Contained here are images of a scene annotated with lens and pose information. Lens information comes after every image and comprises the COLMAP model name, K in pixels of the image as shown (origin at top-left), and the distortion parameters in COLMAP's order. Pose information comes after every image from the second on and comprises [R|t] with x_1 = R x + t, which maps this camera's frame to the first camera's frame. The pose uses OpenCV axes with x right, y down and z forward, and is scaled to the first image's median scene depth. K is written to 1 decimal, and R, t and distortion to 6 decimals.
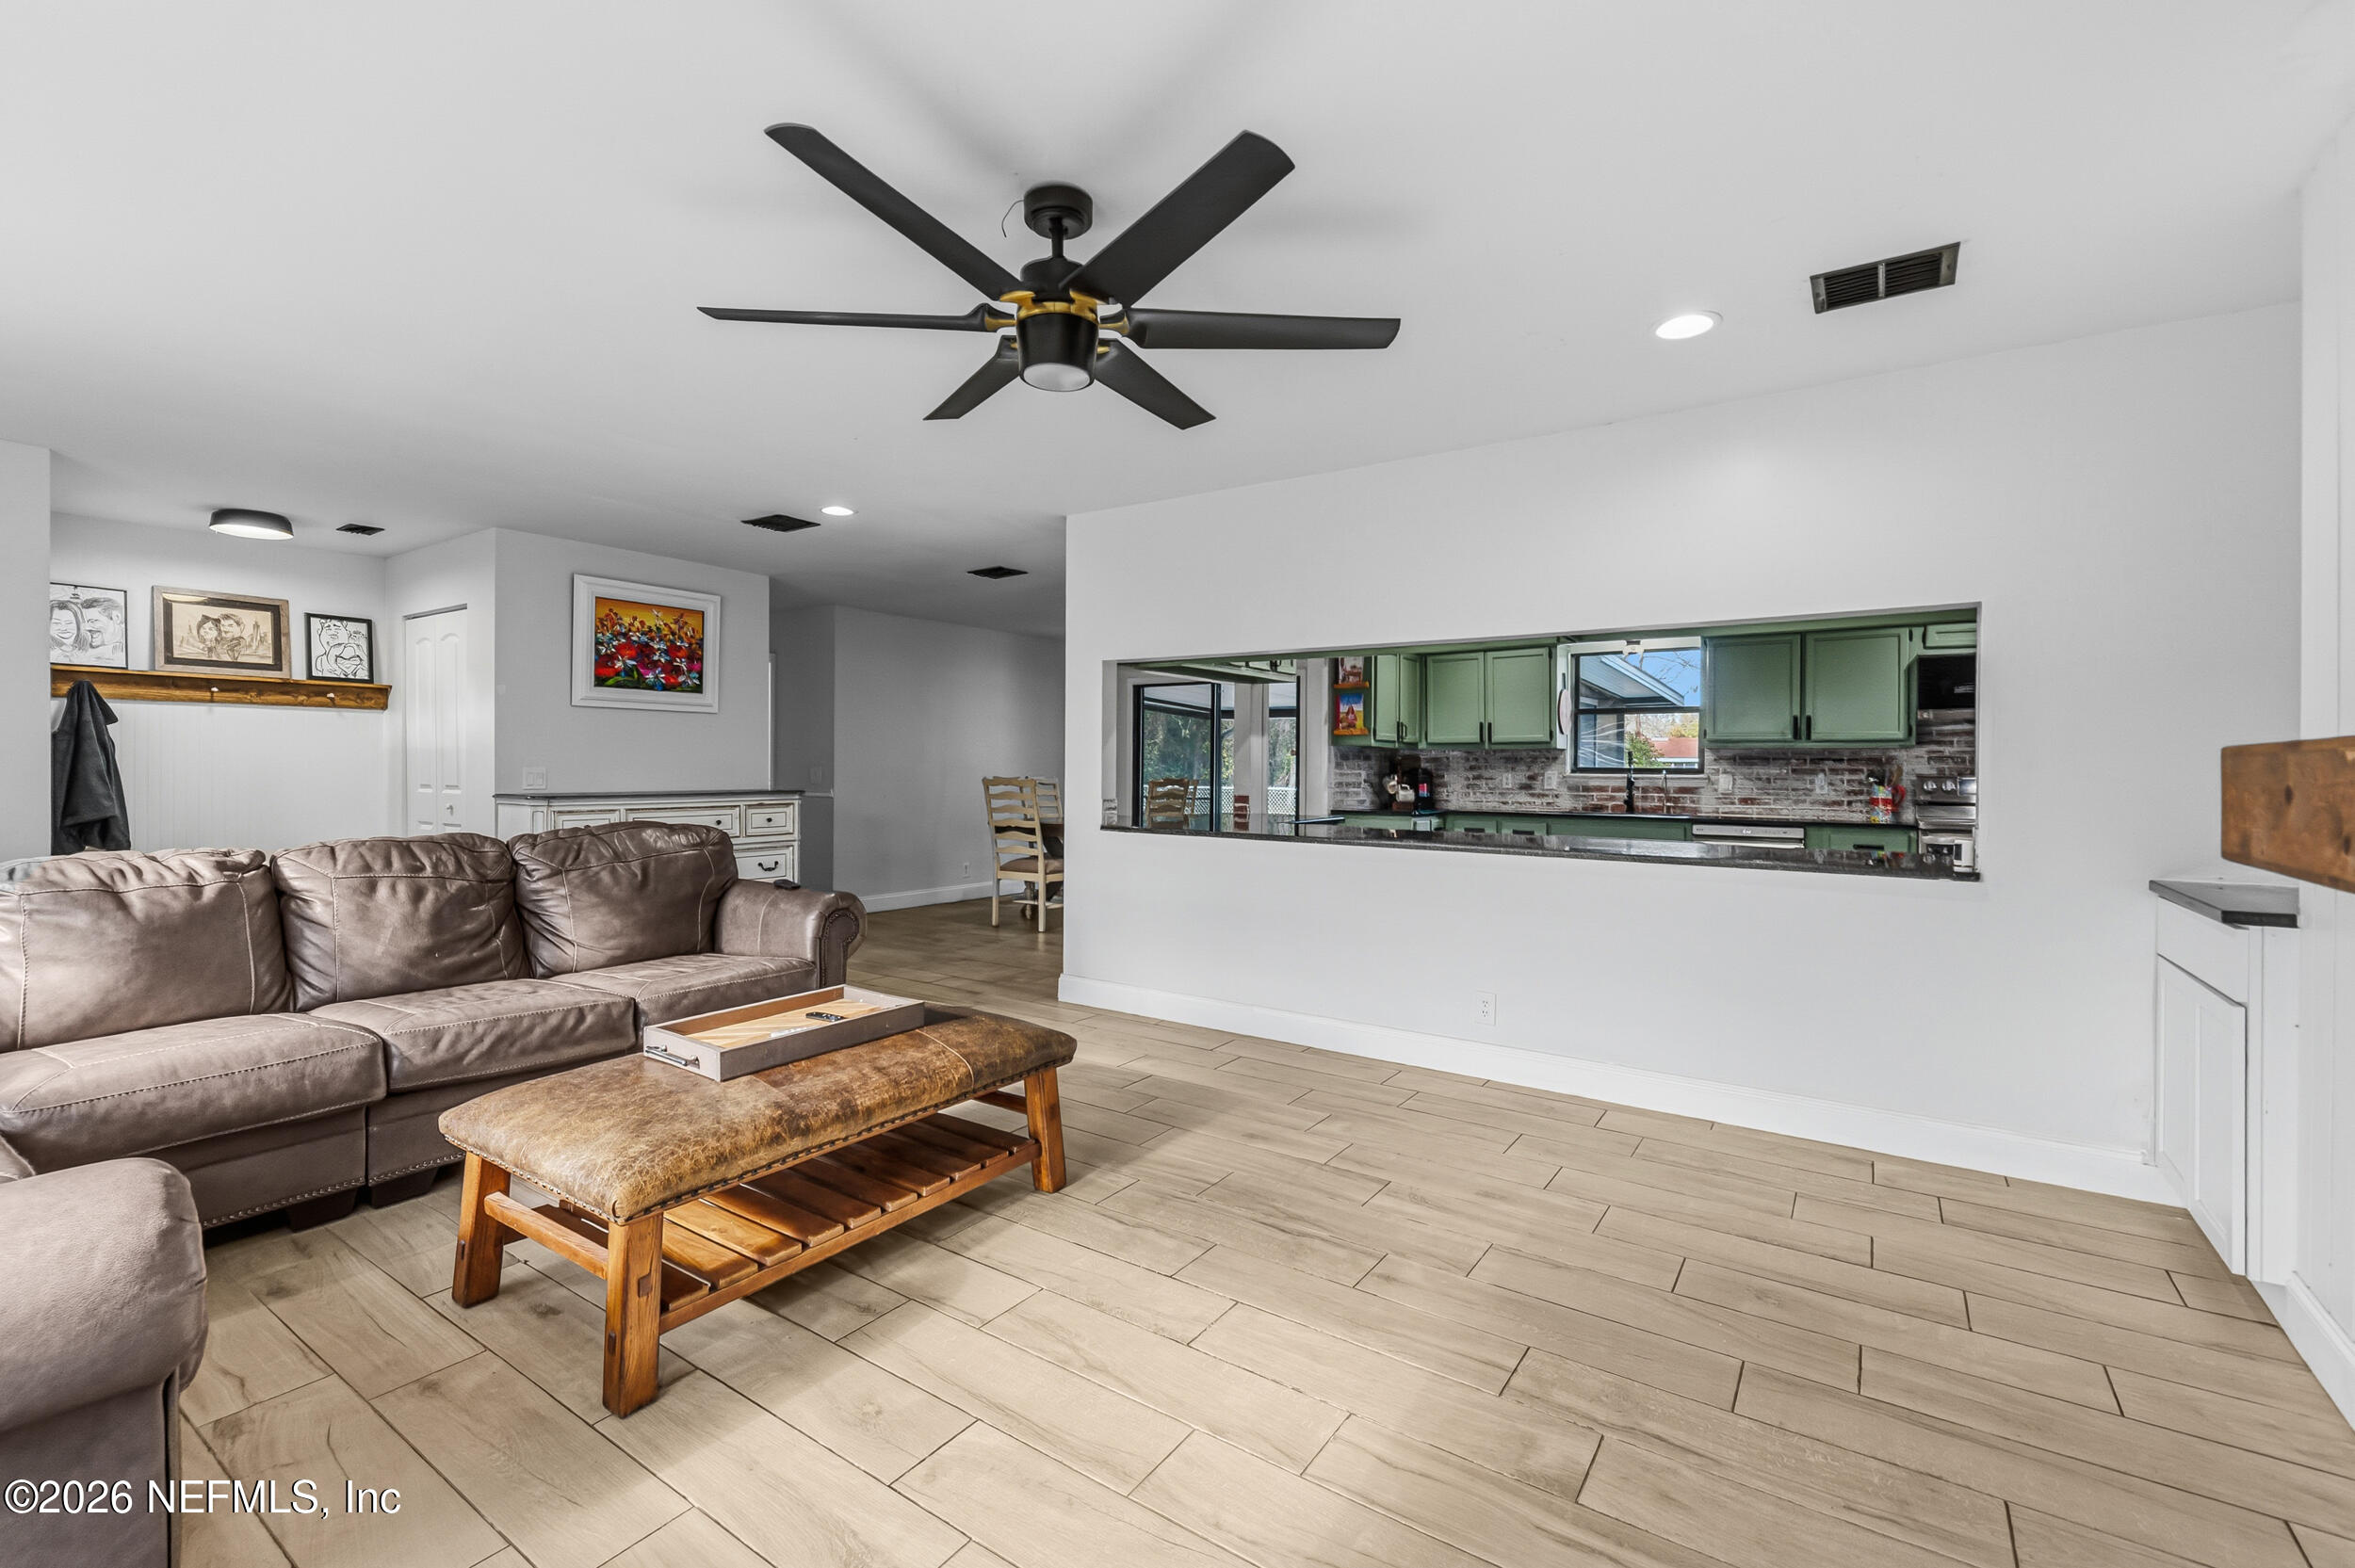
lens RADIAL K [[1014.1, 0, 1168.9], [0, 1014.1, 766.6], [0, 0, 1]] dist [0.001870, 0.000191]
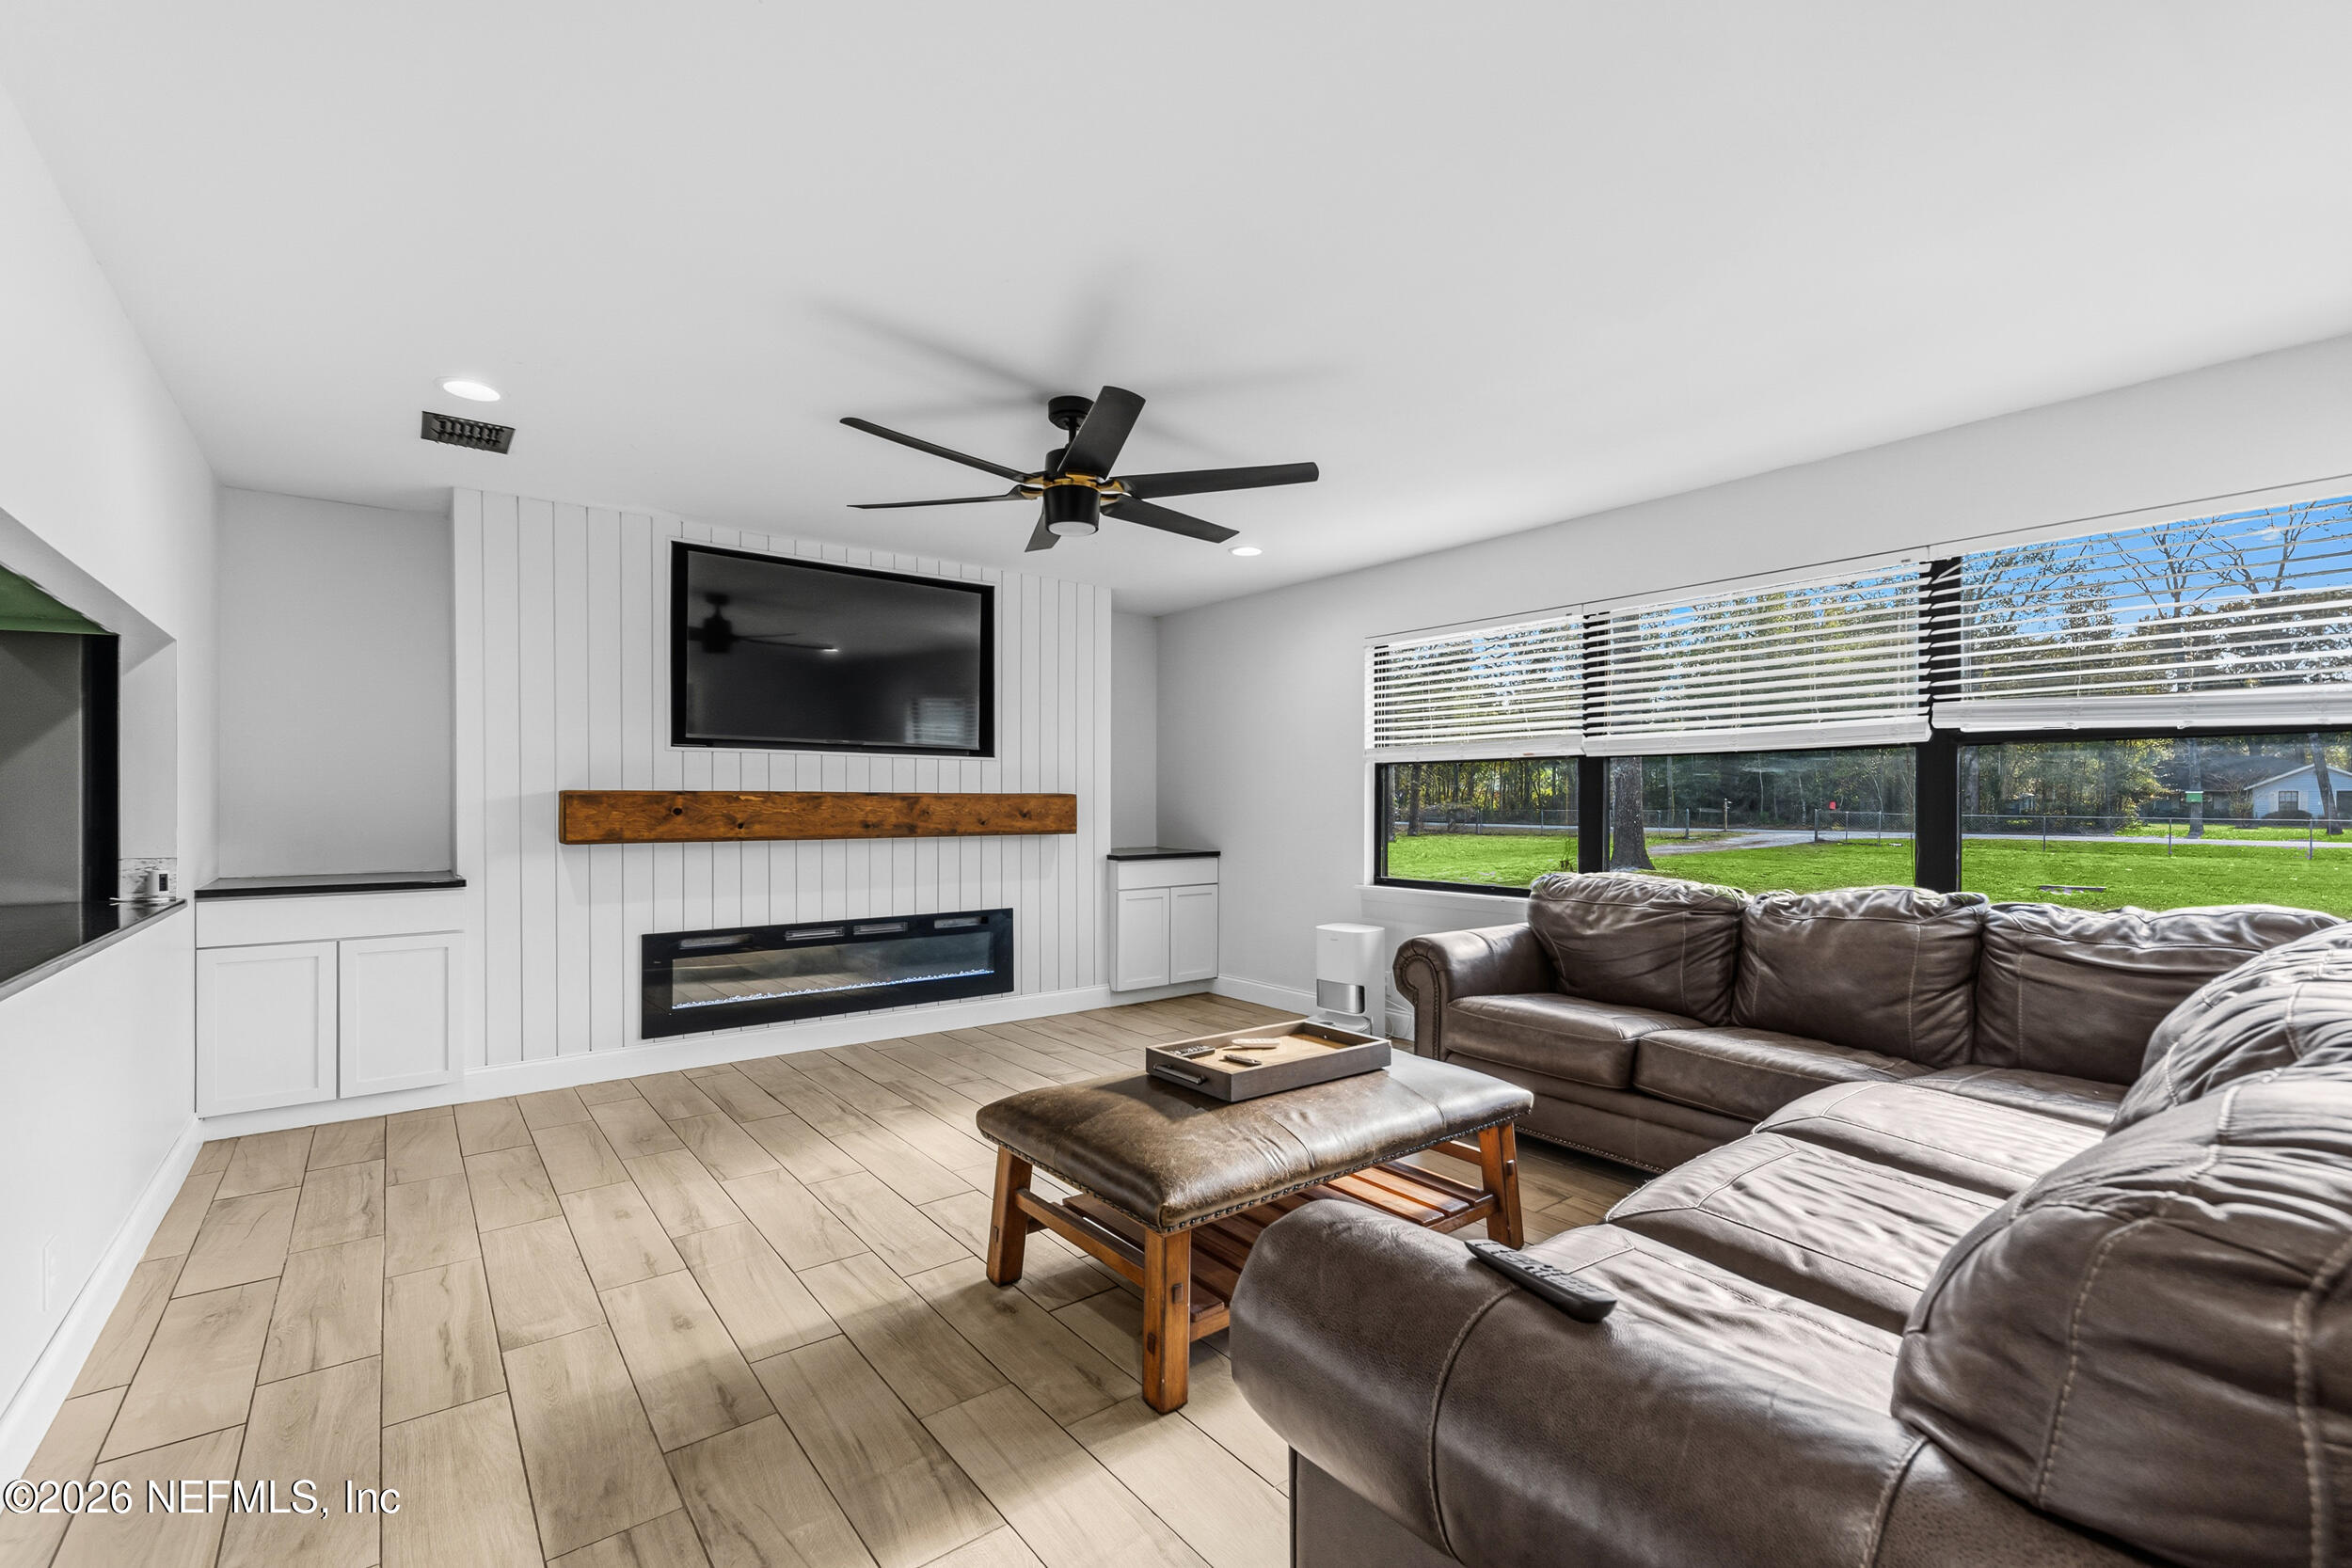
lens RADIAL K [[1012.9, 0, 1168.7], [0, 1012.9, 799.2], [0, 0, 1]] dist [0.001870, 0.000191]
pose [[-0.956608, -0.009426, 0.291226, -0.215413], [-0.011128, 0.999929, -0.004189, -0.002451], [-0.291166, -0.007248, -0.956645, 0.764440]]
